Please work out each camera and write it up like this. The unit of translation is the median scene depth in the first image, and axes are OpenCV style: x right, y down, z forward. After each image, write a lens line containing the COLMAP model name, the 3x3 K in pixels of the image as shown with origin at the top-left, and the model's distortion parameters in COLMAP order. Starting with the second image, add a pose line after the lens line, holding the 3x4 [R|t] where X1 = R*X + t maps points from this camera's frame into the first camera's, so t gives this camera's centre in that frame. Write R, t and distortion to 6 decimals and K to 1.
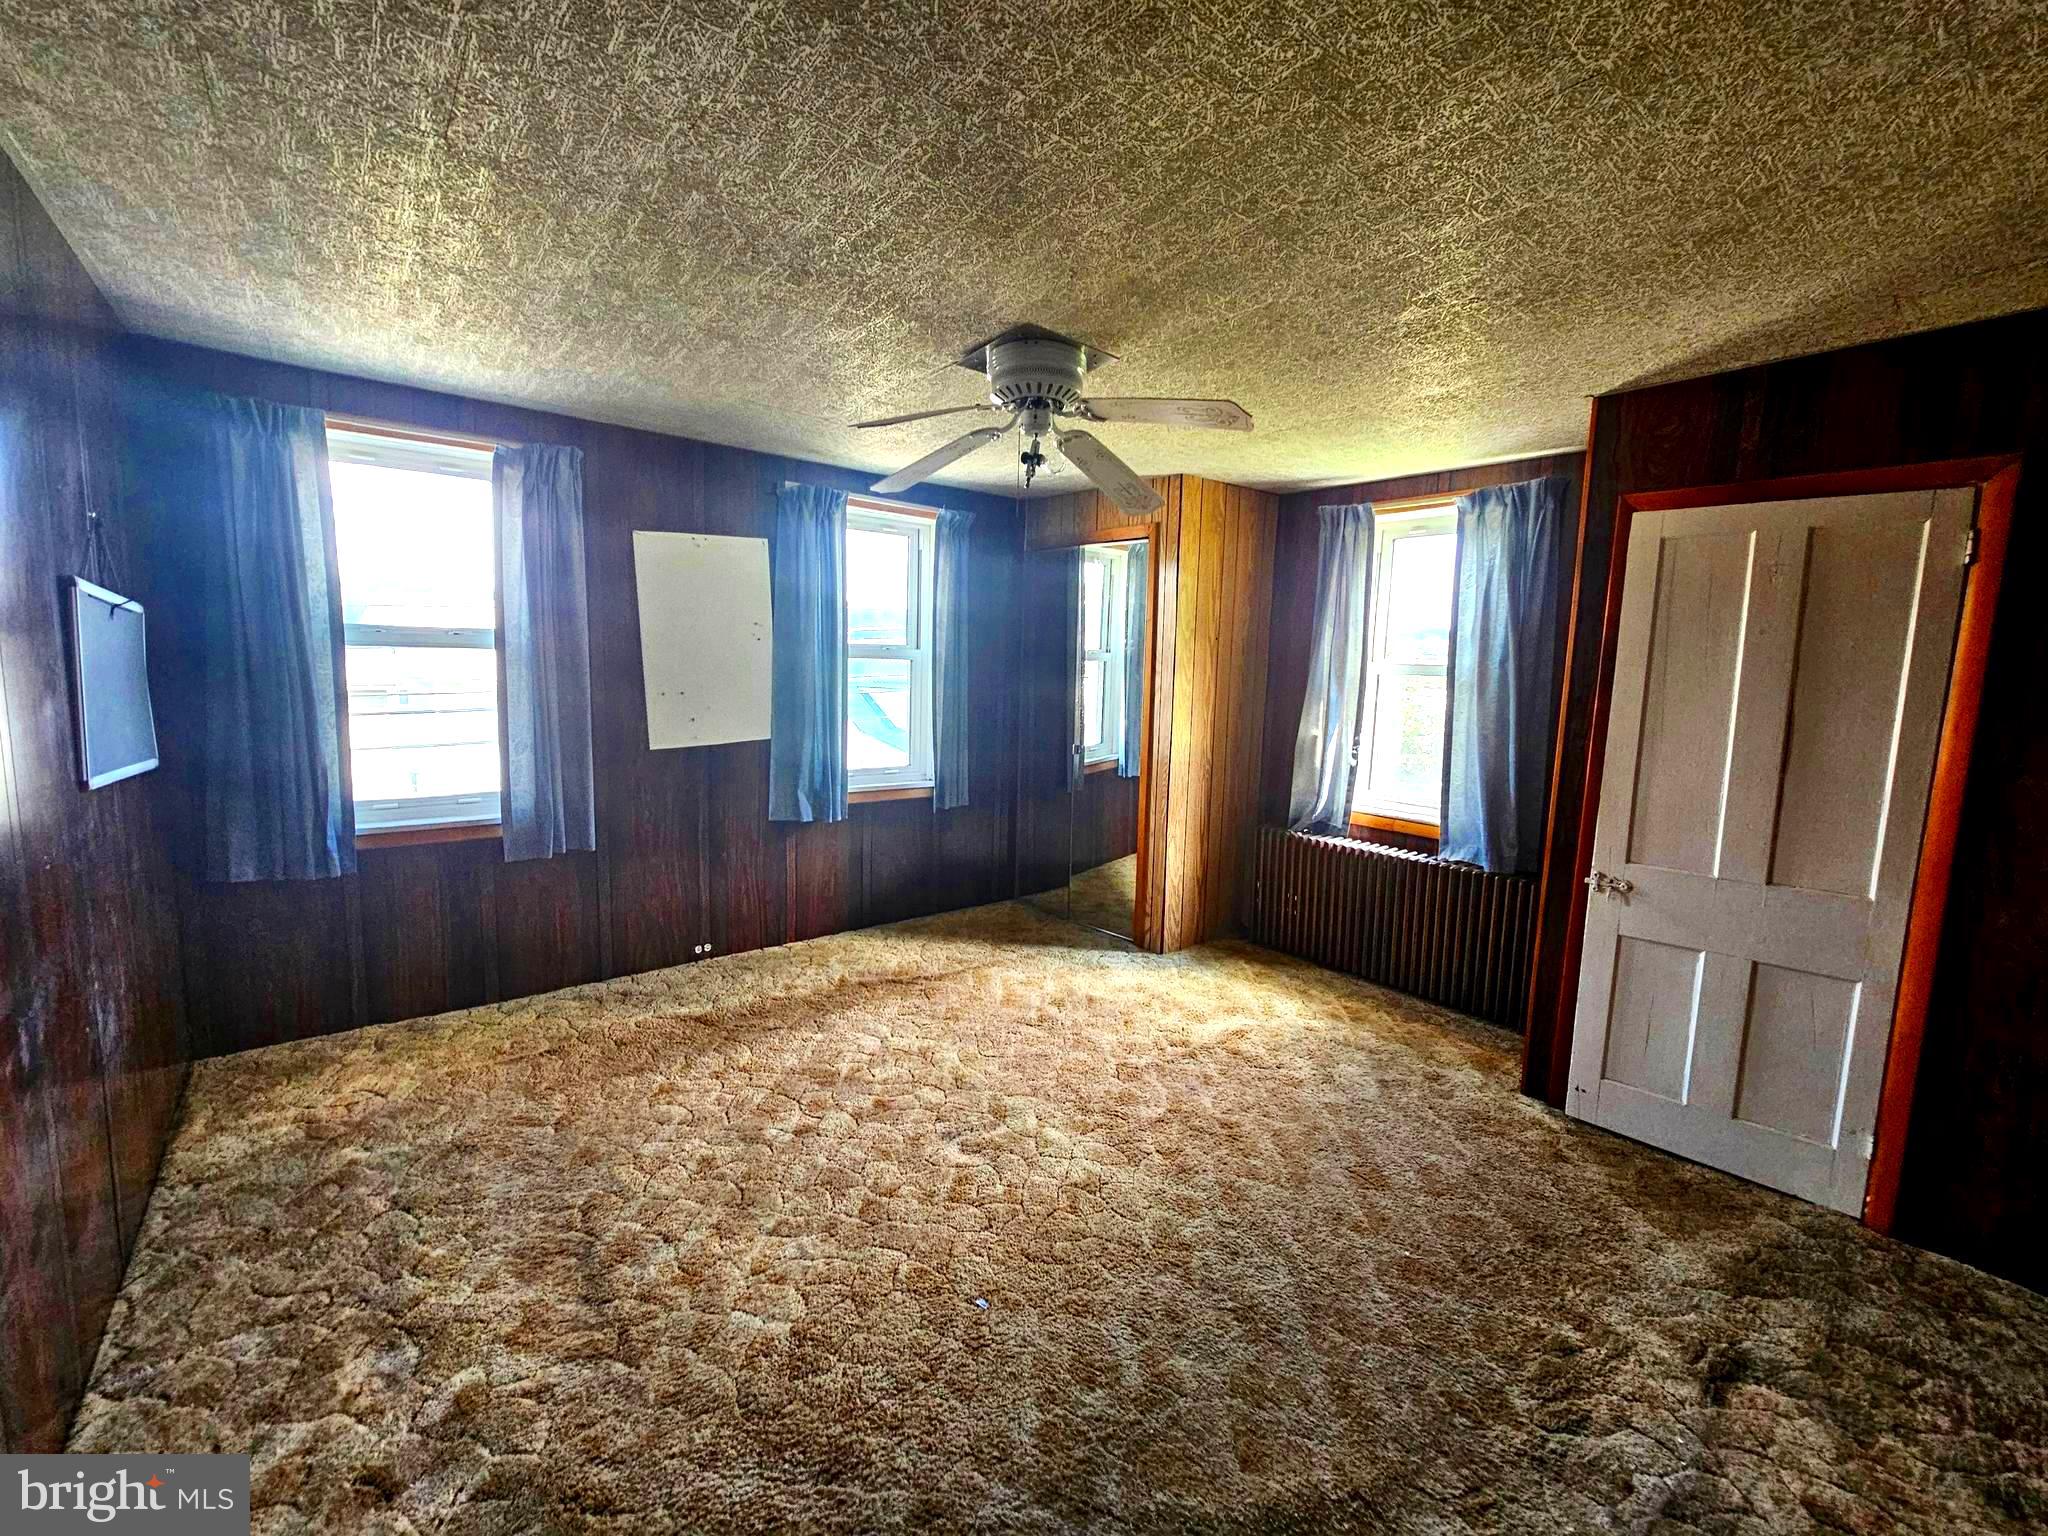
lens RADIAL K [[838.8, 0, 1041.8], [0, 838.8, 765.8], [0, 0, 1]] dist [-0.002115, 0.000699]
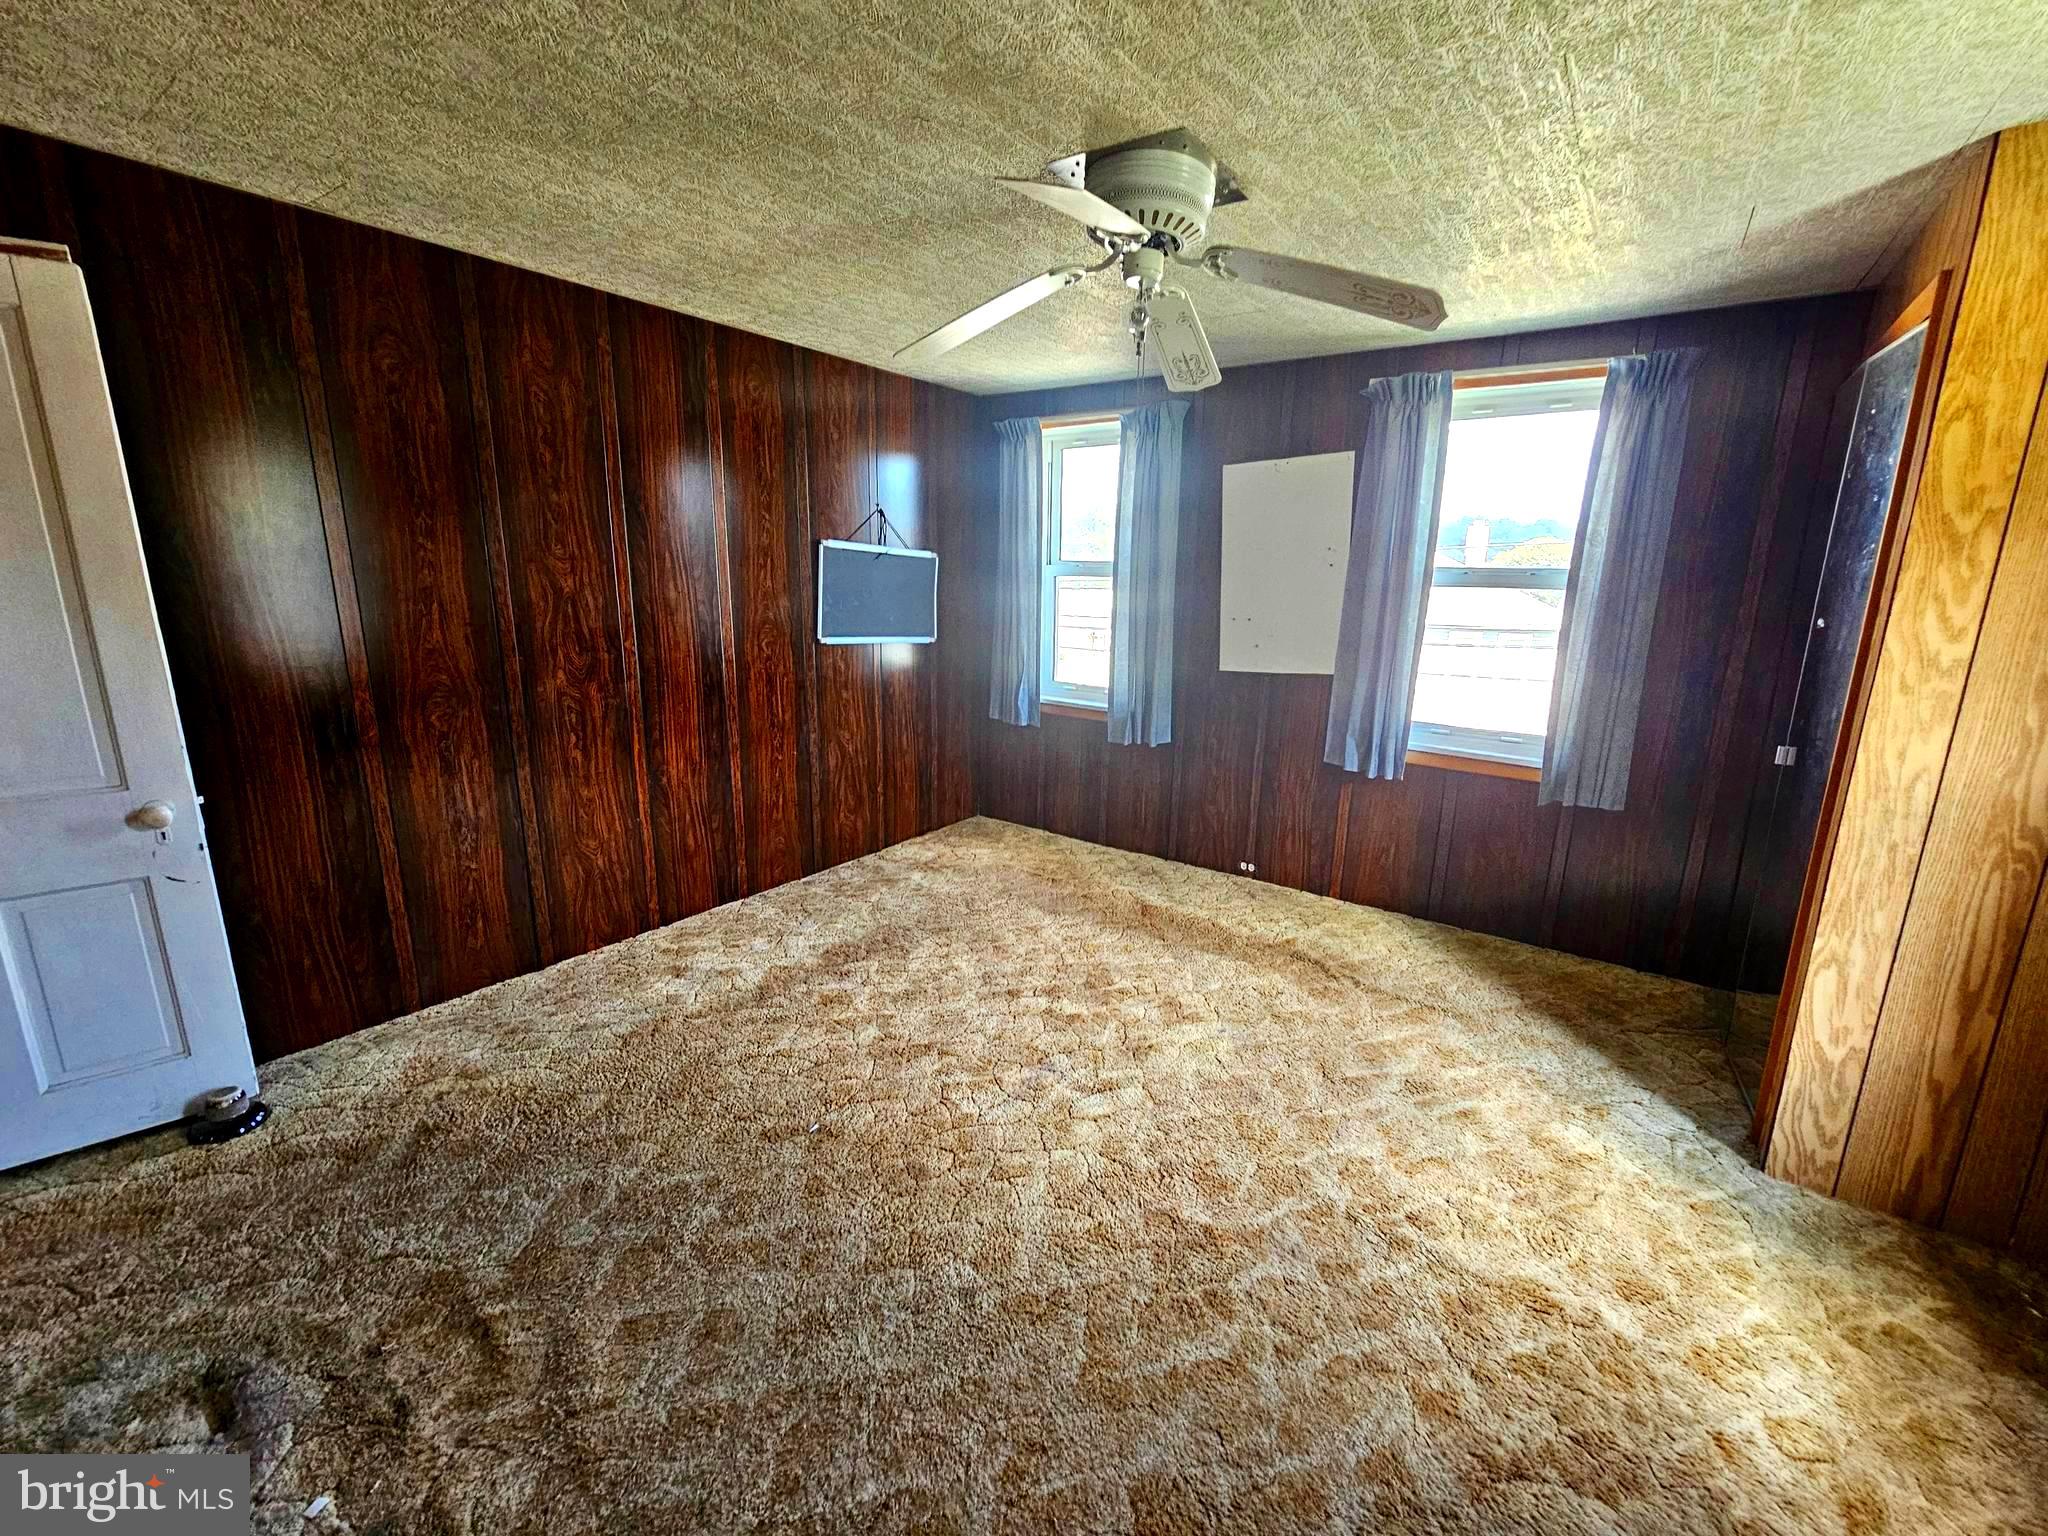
lens RADIAL K [[838.8, 0, 1041.8], [0, 838.8, 765.8], [0, 0, 1]] dist [-0.002115, 0.000699]
pose [[0.263814, 0.196396, -0.944368, 0.550529], [-0.133644, 0.977052, 0.165859, -0.049771], [0.955270, 0.082453, 0.284007, 0.500452]]
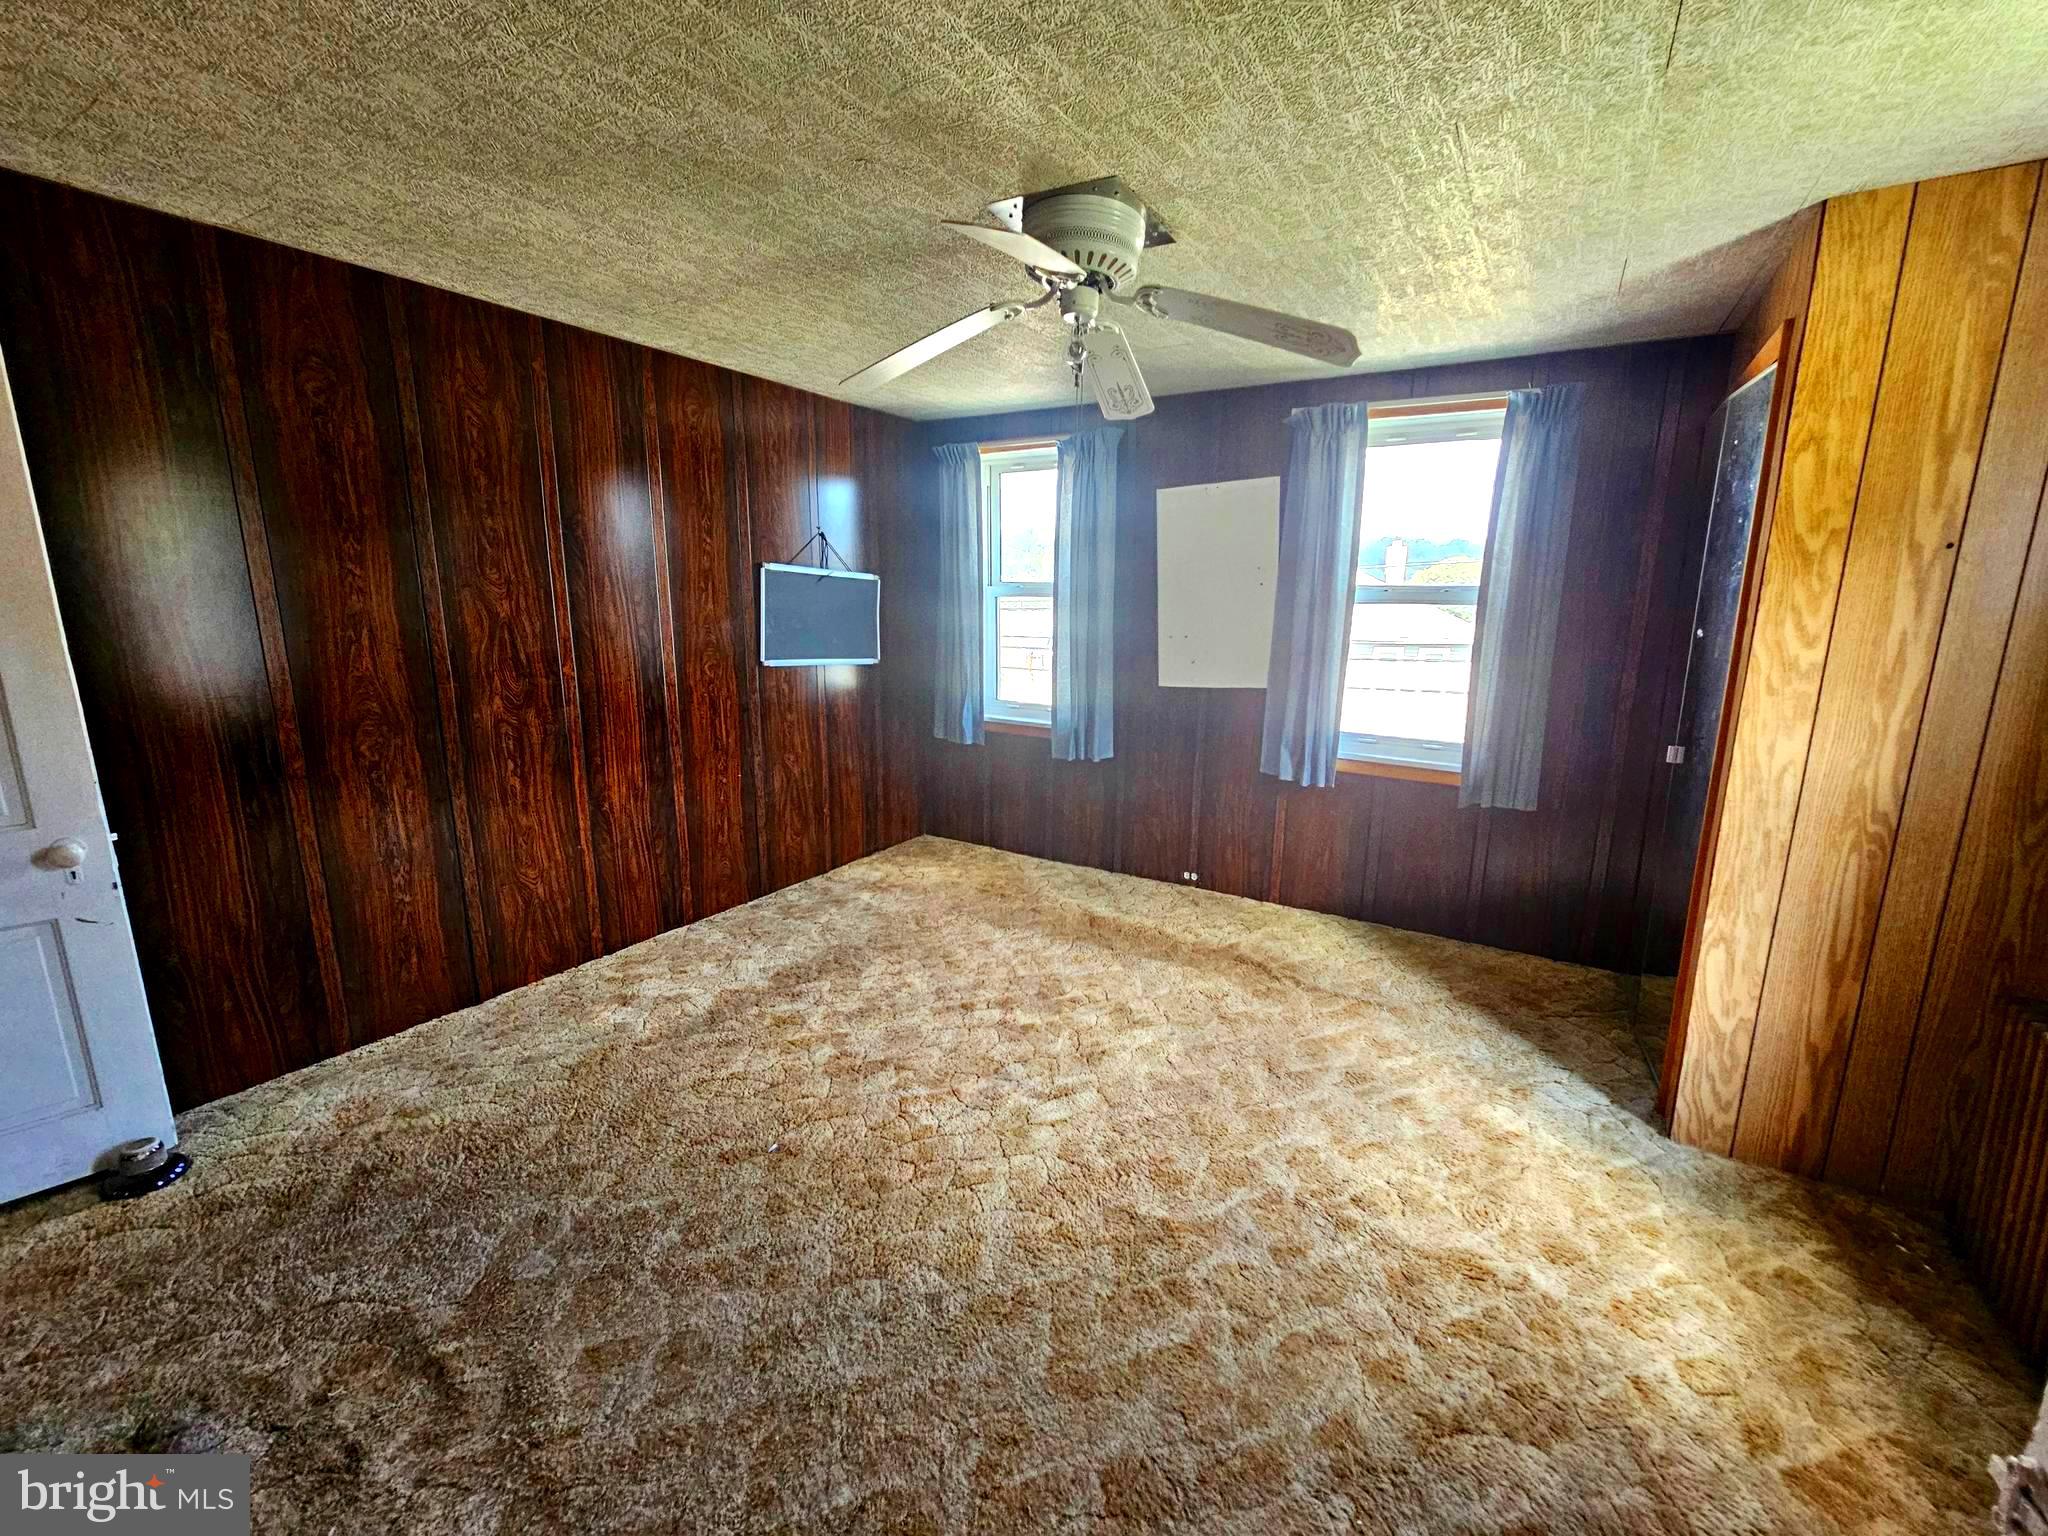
lens RADIAL K [[835.7, 0, 1041.8], [0, 835.7, 768.3], [0, 0, 1]] dist [-0.001707, -0.000132]
pose [[0.334530, 0.169816, -0.926958, 0.565280], [-0.120842, 0.983240, 0.136516, -0.047021], [0.934605, 0.066347, 0.349445, 0.488783]]
